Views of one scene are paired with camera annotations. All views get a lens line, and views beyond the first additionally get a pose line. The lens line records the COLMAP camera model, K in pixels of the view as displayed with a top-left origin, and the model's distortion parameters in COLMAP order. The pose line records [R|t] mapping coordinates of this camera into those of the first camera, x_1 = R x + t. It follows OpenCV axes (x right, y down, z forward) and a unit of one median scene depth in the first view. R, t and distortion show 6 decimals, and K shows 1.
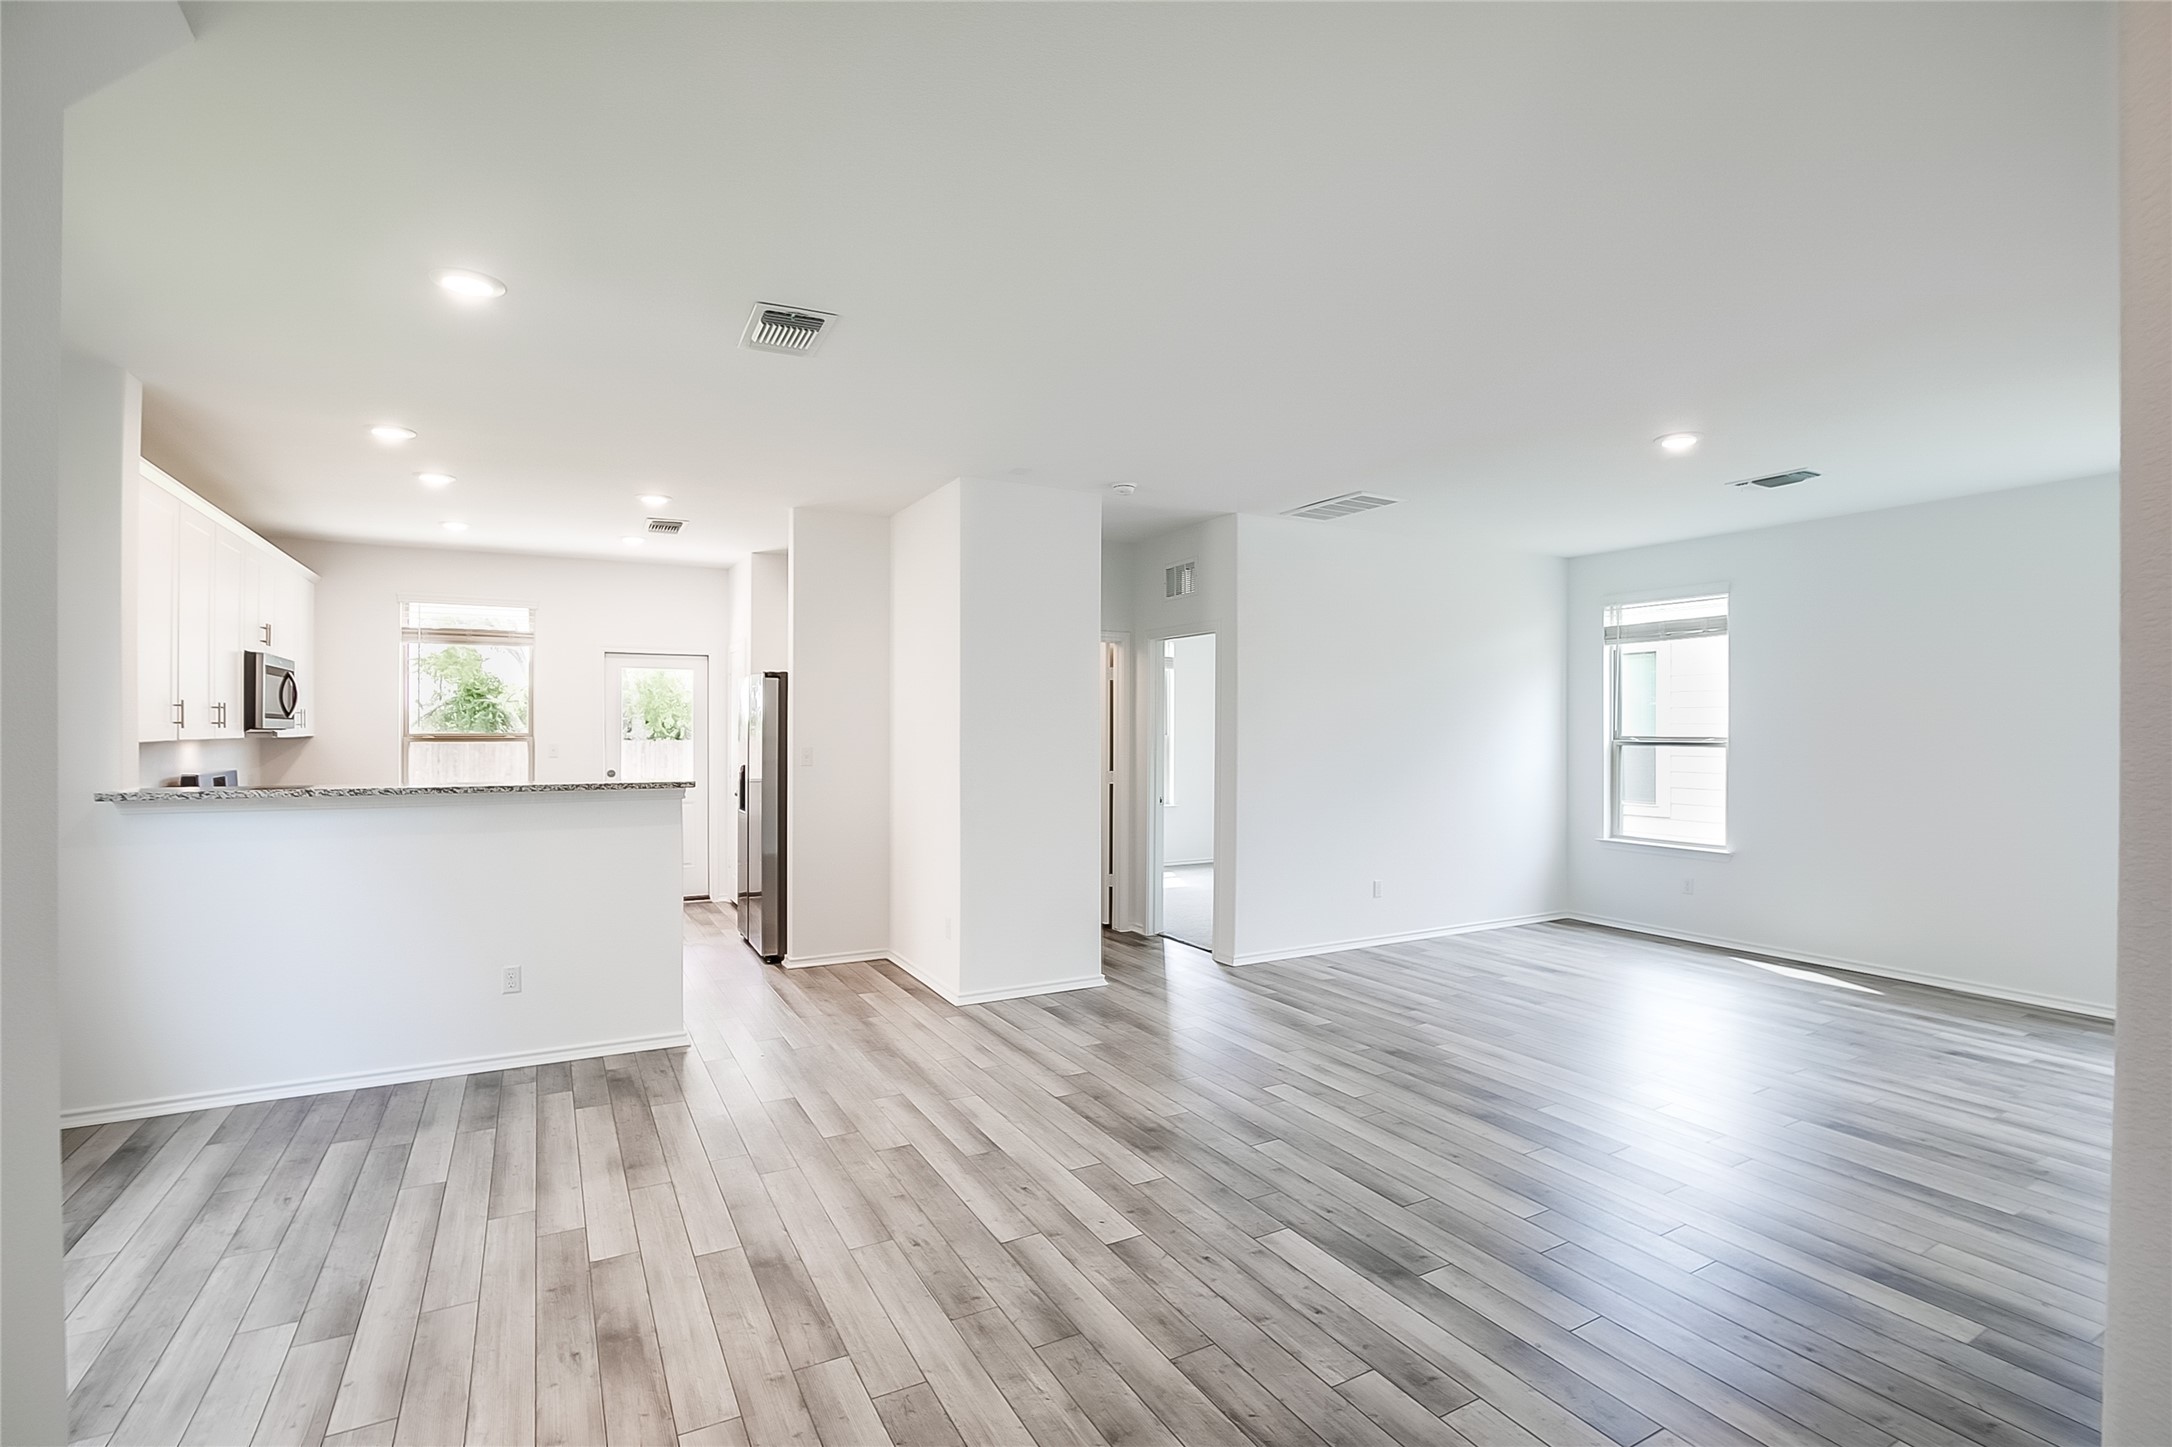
lens RADIAL K [[1002.2, 0, 1087.8], [0, 1002.2, 729.8], [0, 0, 1]] dist [-0.036830, 0.007637]
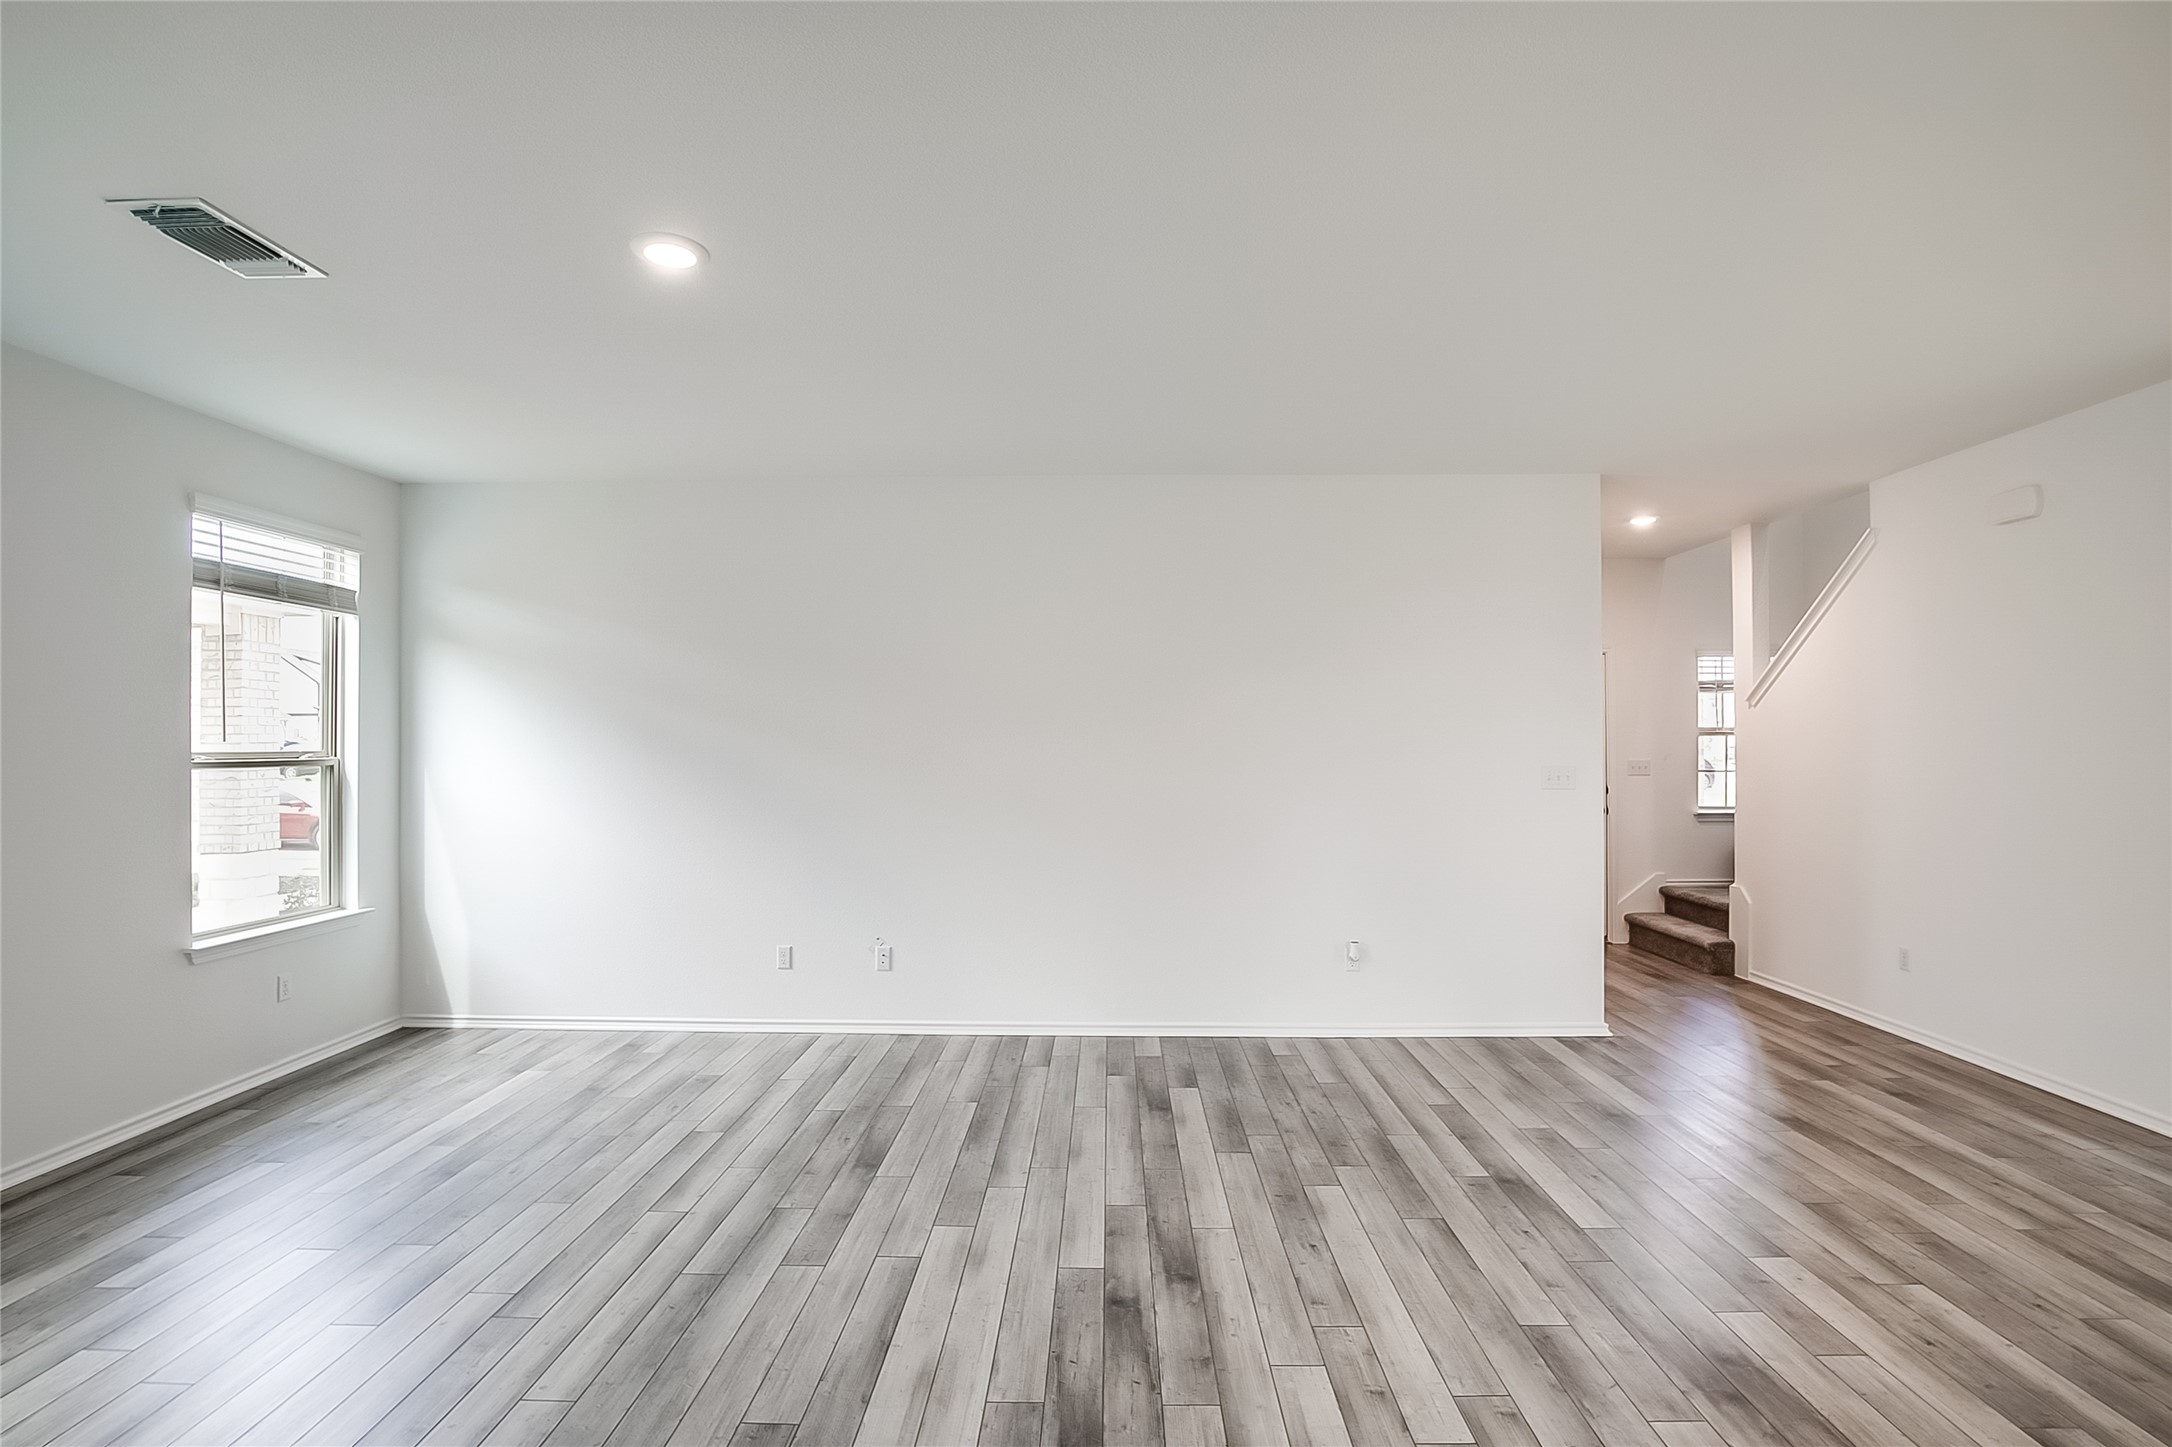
lens RADIAL K [[1002.2, 0, 1087.8], [0, 1002.2, 729.8], [0, 0, 1]] dist [-0.036830, 0.007637]
pose [[-0.863135, 0.005275, 0.504946, 0.073998], [-0.000128, 0.999943, -0.010665, -0.000449], [-0.504973, -0.009270, -0.863085, 1.258017]]
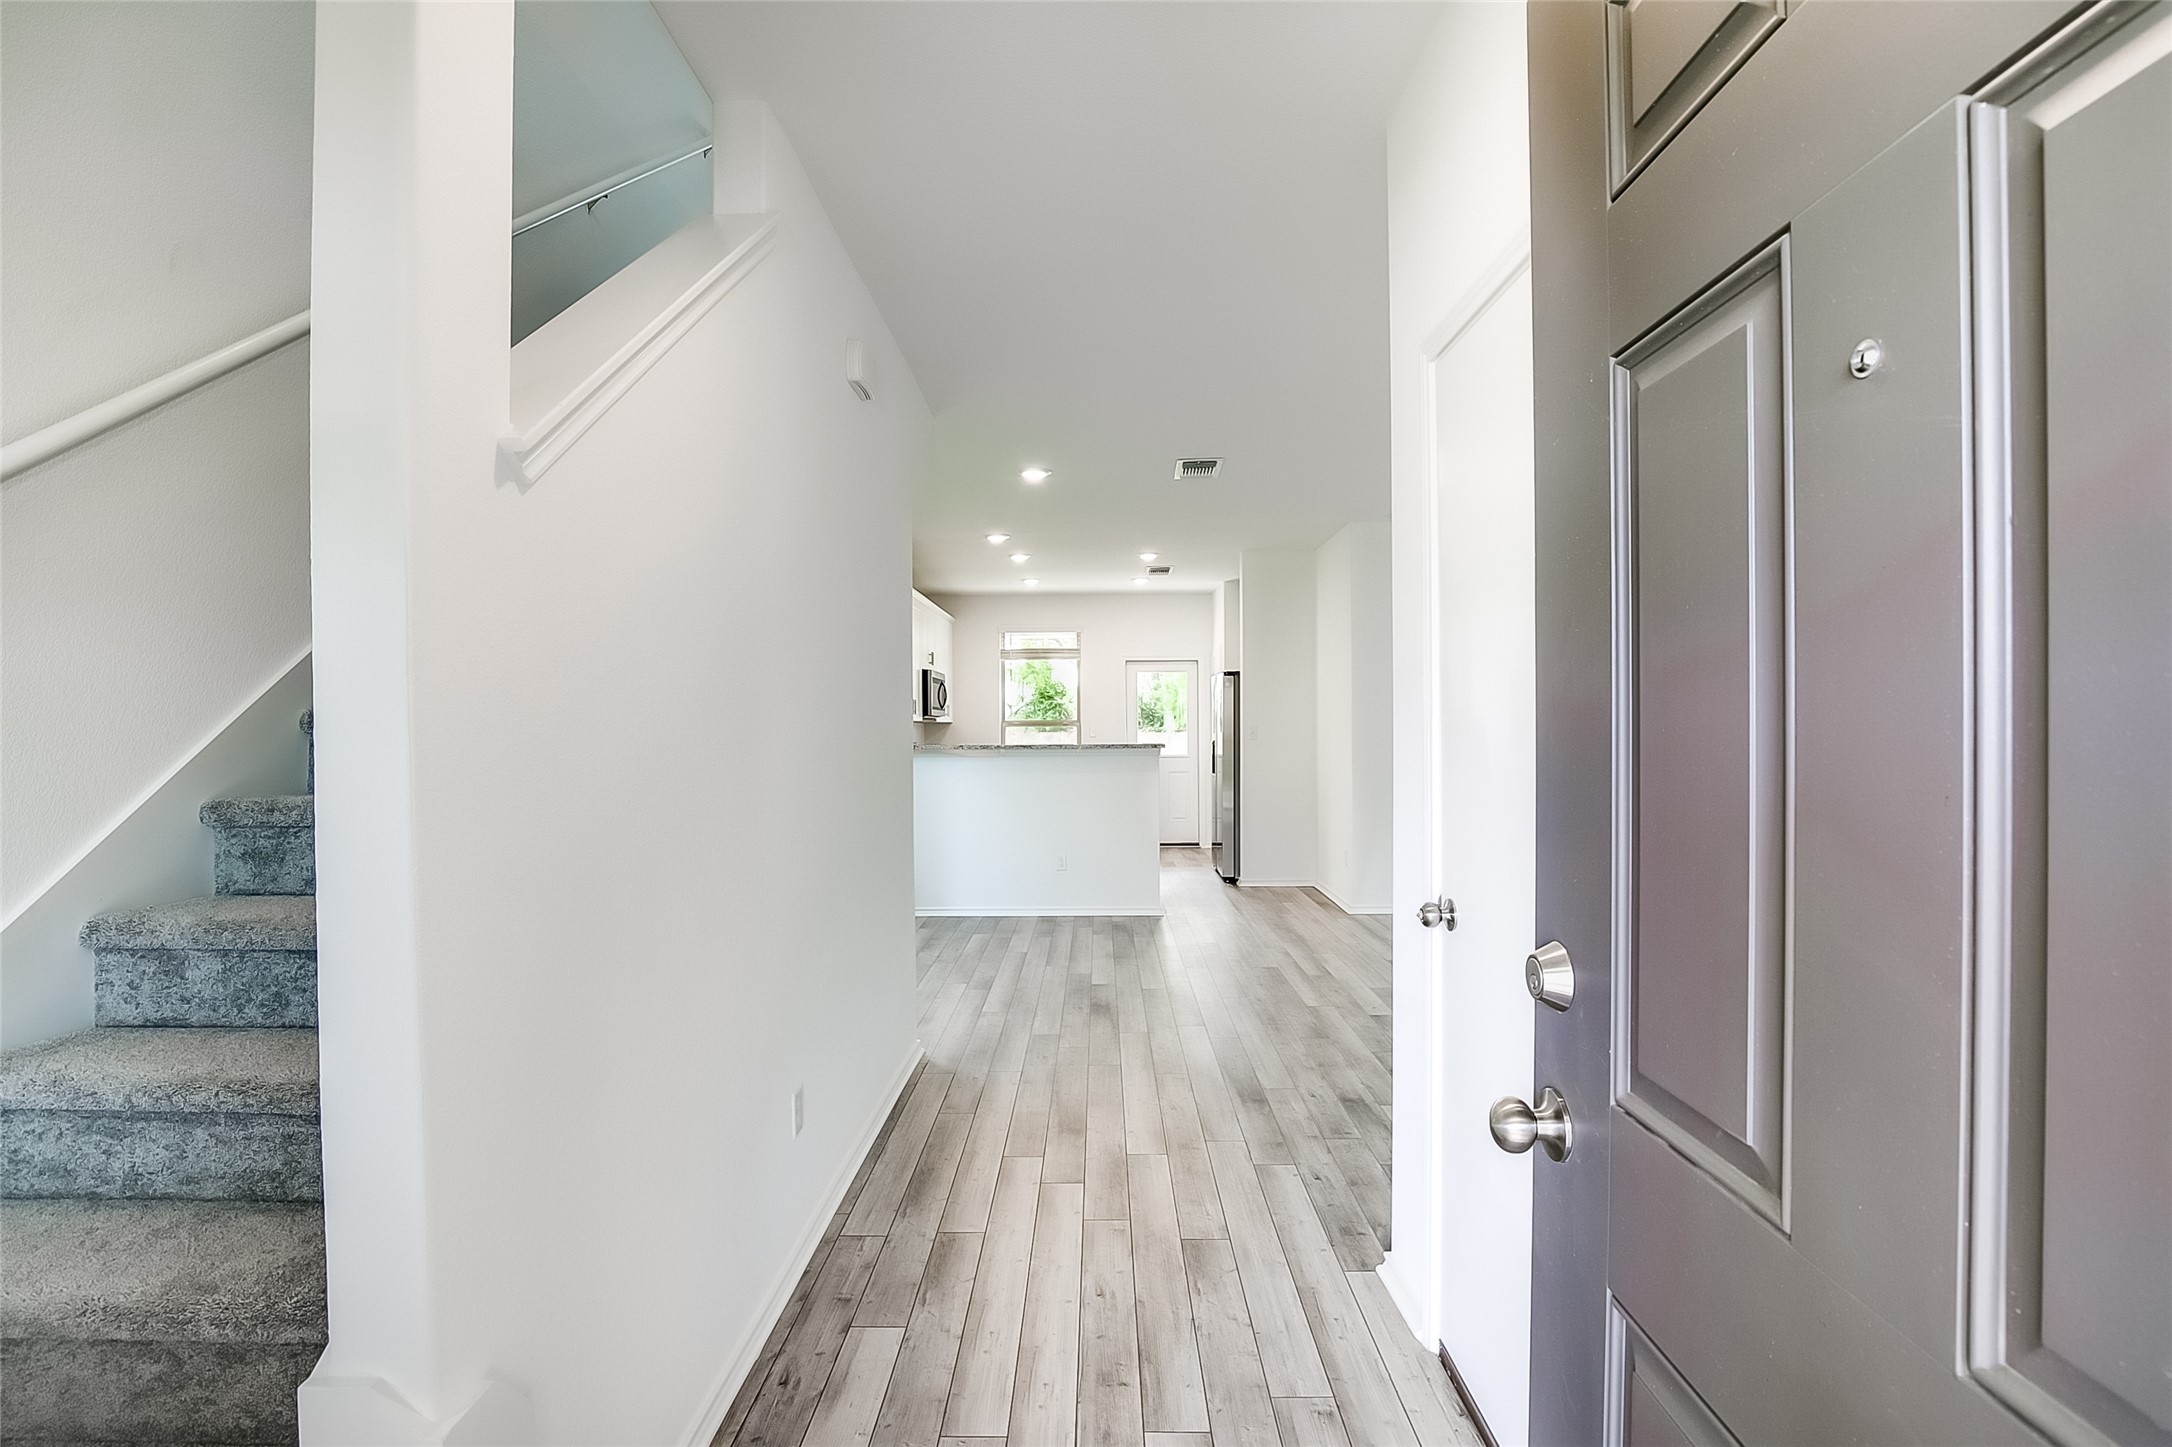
lens RADIAL K [[1002.2, 0, 1087.8], [0, 1002.2, 729.8], [0, 0, 1]] dist [-0.036830, 0.007637]
pose [[0.870344, -0.004363, -0.492425, 0.243278], [0.005686, 0.999983, 0.001190, 0.024213], [0.492411, -0.003835, 0.870354, -0.377073]]
